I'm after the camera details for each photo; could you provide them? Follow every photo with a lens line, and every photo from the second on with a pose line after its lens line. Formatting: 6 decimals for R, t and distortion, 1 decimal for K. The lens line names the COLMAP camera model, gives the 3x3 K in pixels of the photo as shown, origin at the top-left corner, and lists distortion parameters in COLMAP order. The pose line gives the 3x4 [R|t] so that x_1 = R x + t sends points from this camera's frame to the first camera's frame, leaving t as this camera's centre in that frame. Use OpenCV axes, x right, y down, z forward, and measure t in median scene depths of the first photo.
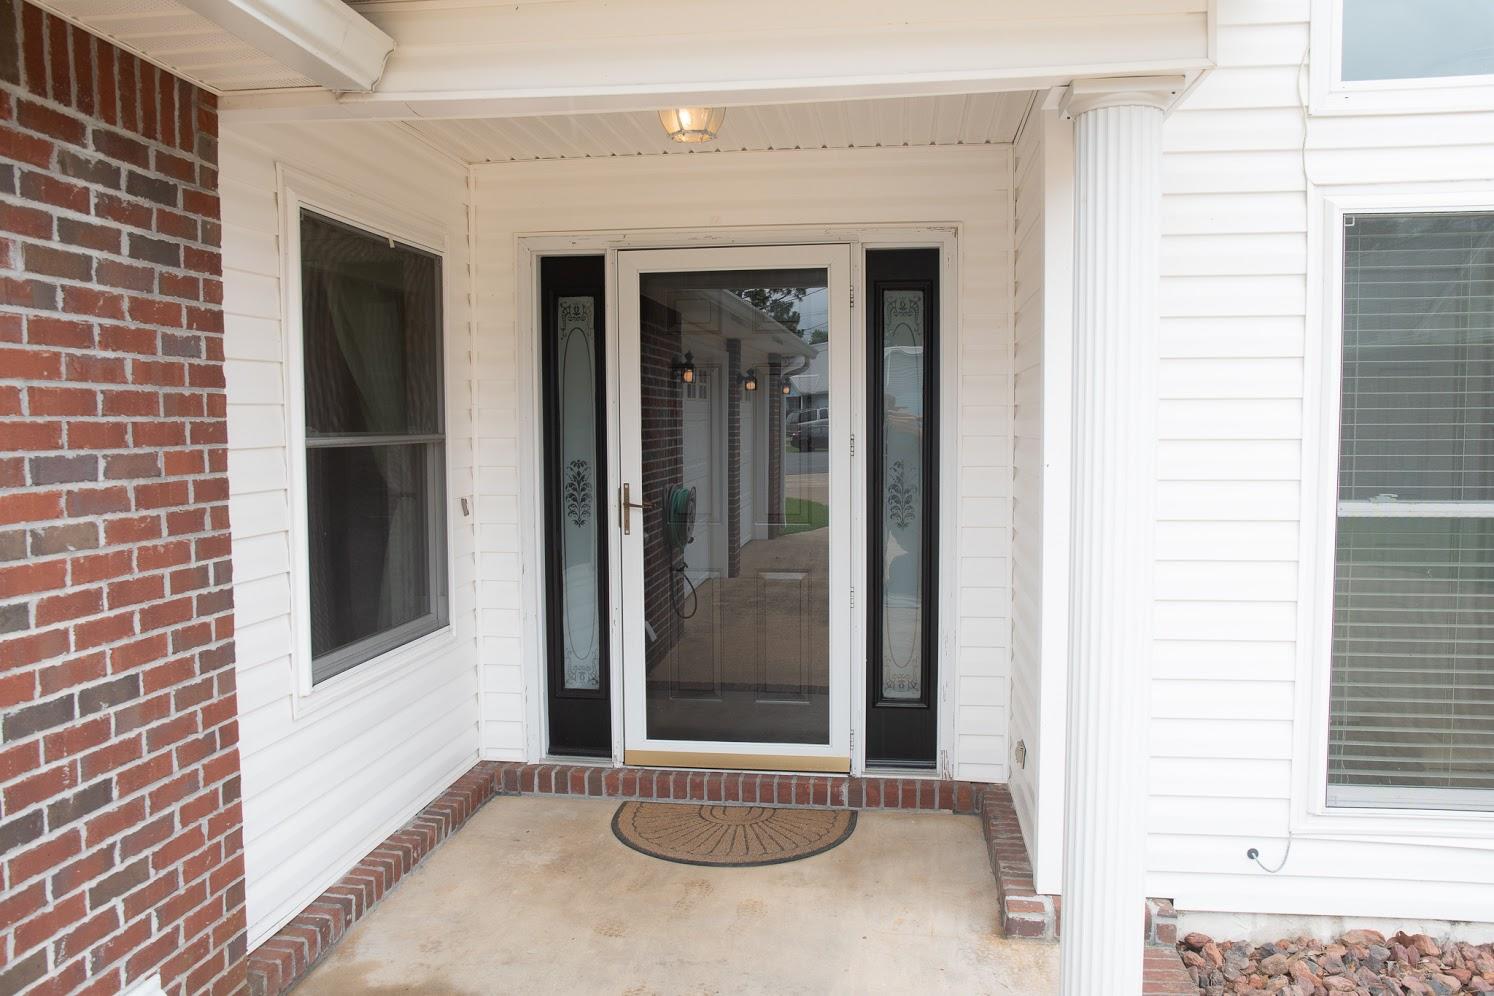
lens RADIAL K [[1056.3, 0, 744.5], [0, 1056.3, 501.2], [0, 0, 1]] dist [-0.094572, 0.022507]
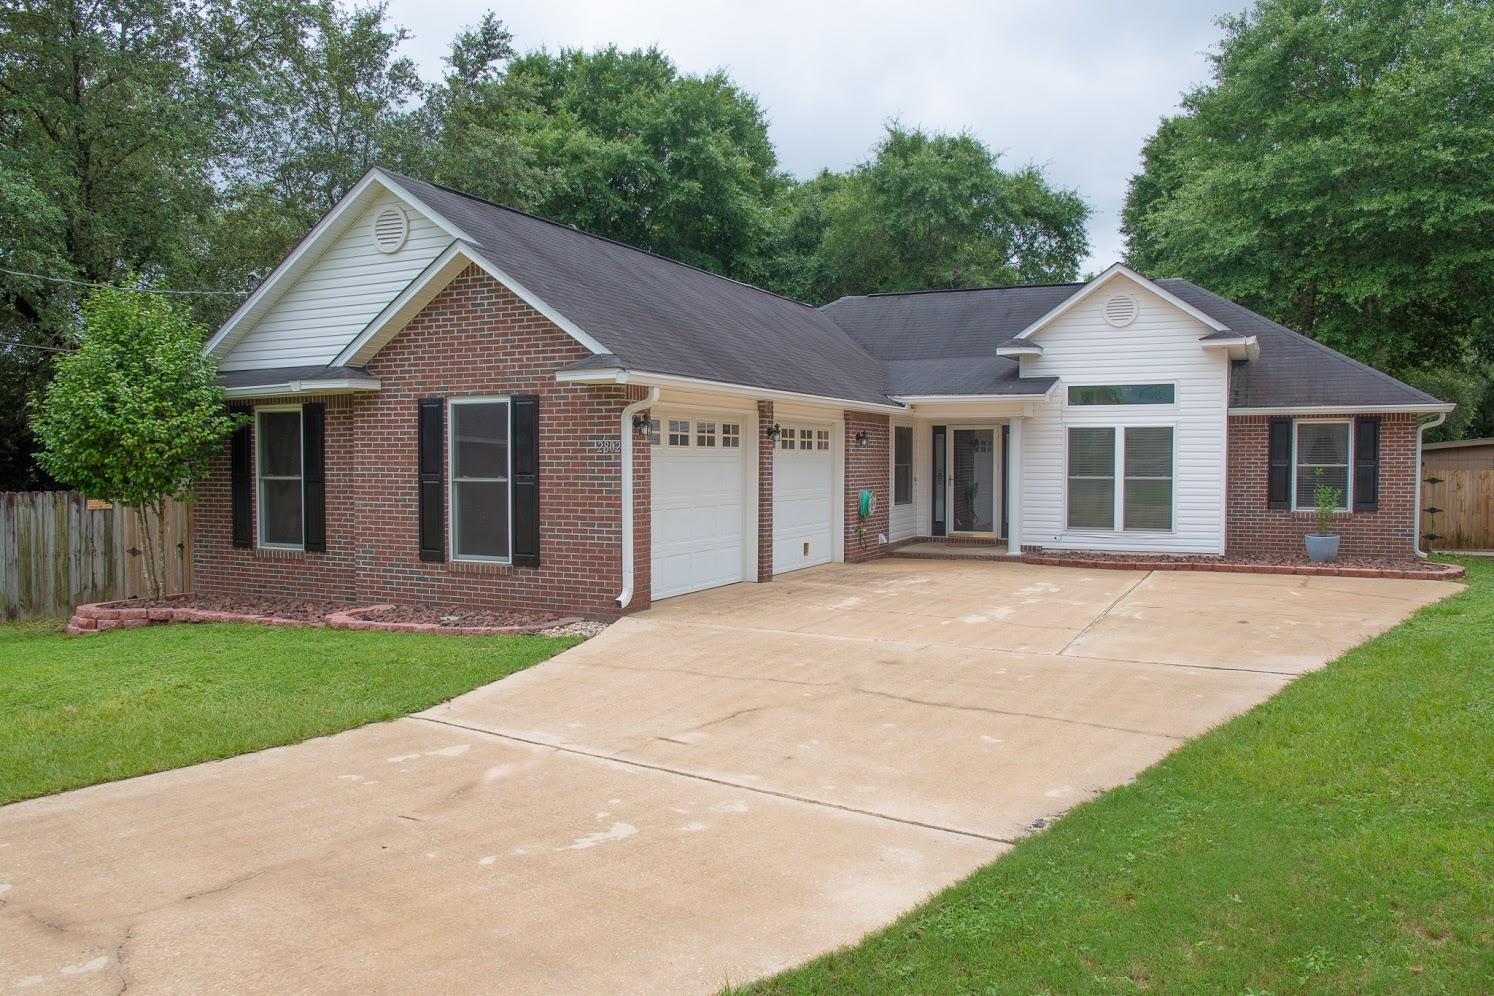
lens RADIAL K [[1056.3, 0, 748.3], [0, 1056.3, 495.7], [0, 0, 1]] dist [-0.094572, 0.022507]
pose [[0.943775, 0.019464, -0.330015, 0.566530], [-0.029944, 0.999195, -0.026701, 0.218628], [0.329230, 0.035082, 0.943598, -3.573713]]
